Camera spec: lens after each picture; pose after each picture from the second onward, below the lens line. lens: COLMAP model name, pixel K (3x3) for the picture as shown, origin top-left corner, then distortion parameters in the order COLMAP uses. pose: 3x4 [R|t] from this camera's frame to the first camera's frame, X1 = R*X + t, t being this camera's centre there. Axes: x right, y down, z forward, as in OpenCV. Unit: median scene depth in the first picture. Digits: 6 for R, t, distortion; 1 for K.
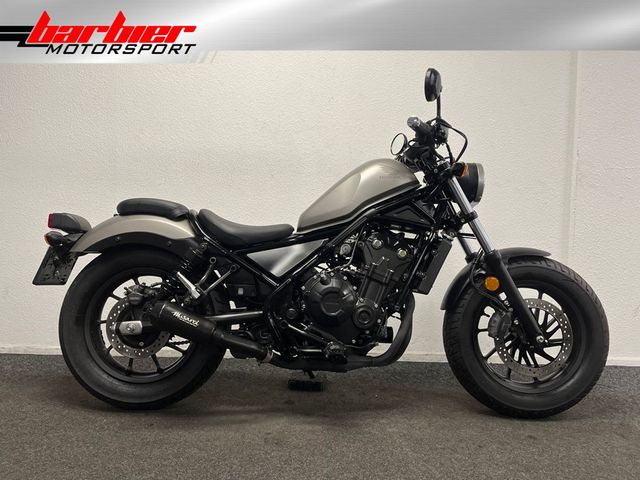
lens RADIAL K [[499.5, 0, 320.0], [0, 499.5, 240.0], [0, 0, 1]] dist [0.091244, -0.117176]
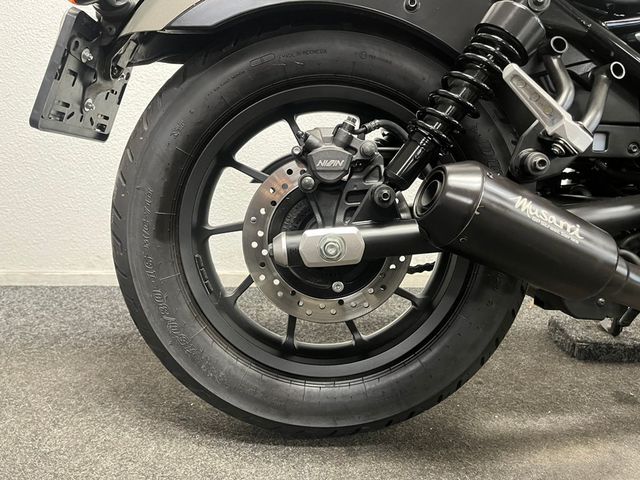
lens RADIAL K [[499.5, 0, 320.0], [0, 499.5, 240.0], [0, 0, 1]] dist [0.091244, -0.117176]
pose [[0.999727, -0.014761, 0.018112, -0.358676], [0.010888, 0.980173, 0.197847, 0.092993], [-0.020673, -0.197595, 0.980066, 0.612303]]
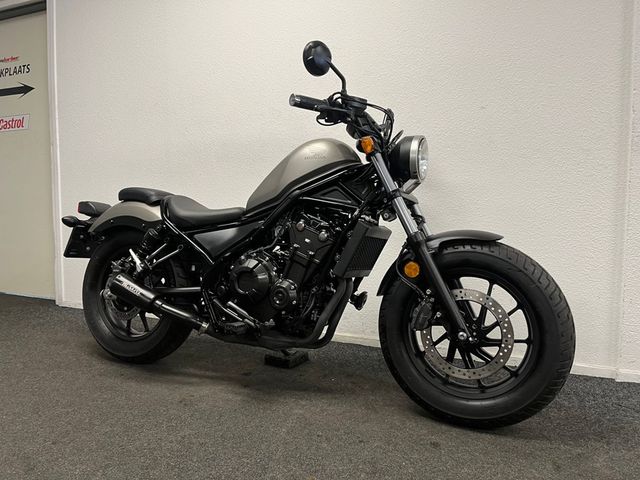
lens RADIAL K [[497.5, 0, 315.5], [0, 497.5, 237.3], [0, 0, 1]] dist [0.033965, -0.001992]
pose [[0.898845, 0.010361, -0.438143, 0.555158], [0.000648, 0.999688, 0.024969, 0.006301], [0.438265, -0.022727, 0.898558, 0.124447]]
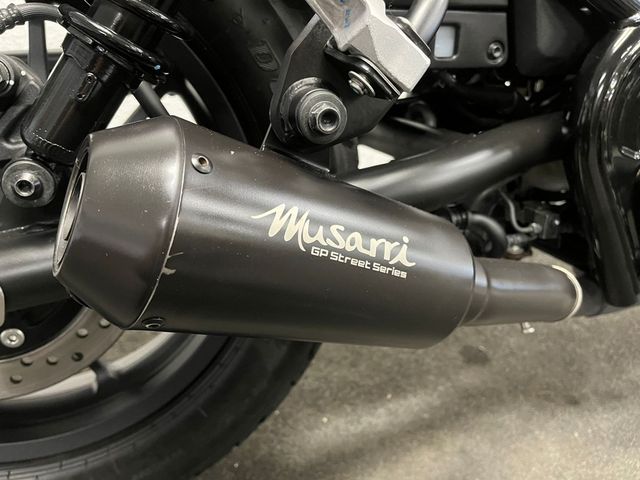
lens RADIAL K [[497.5, 0, 315.5], [0, 497.5, 237.3], [0, 0, 1]] dist [0.033965, -0.001992]
pose [[0.960454, -0.137057, 0.242371, -0.268226], [0.023719, 0.907573, 0.419224, 0.083210], [-0.277426, -0.396897, 0.874933, 0.772194]]
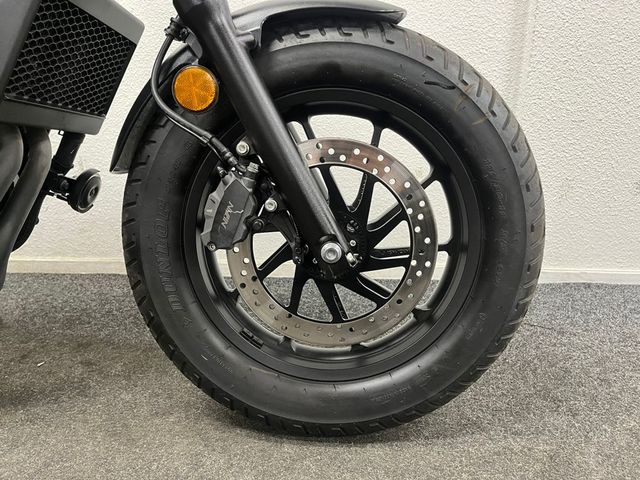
lens RADIAL K [[497.5, 0, 315.5], [0, 497.5, 237.3], [0, 0, 1]] dist [0.033965, -0.001992]
pose [[0.999331, 0.001320, -0.036540, 0.416942], [0.006609, 0.976364, 0.216030, 0.107299], [0.035962, -0.216127, 0.975703, 0.639175]]
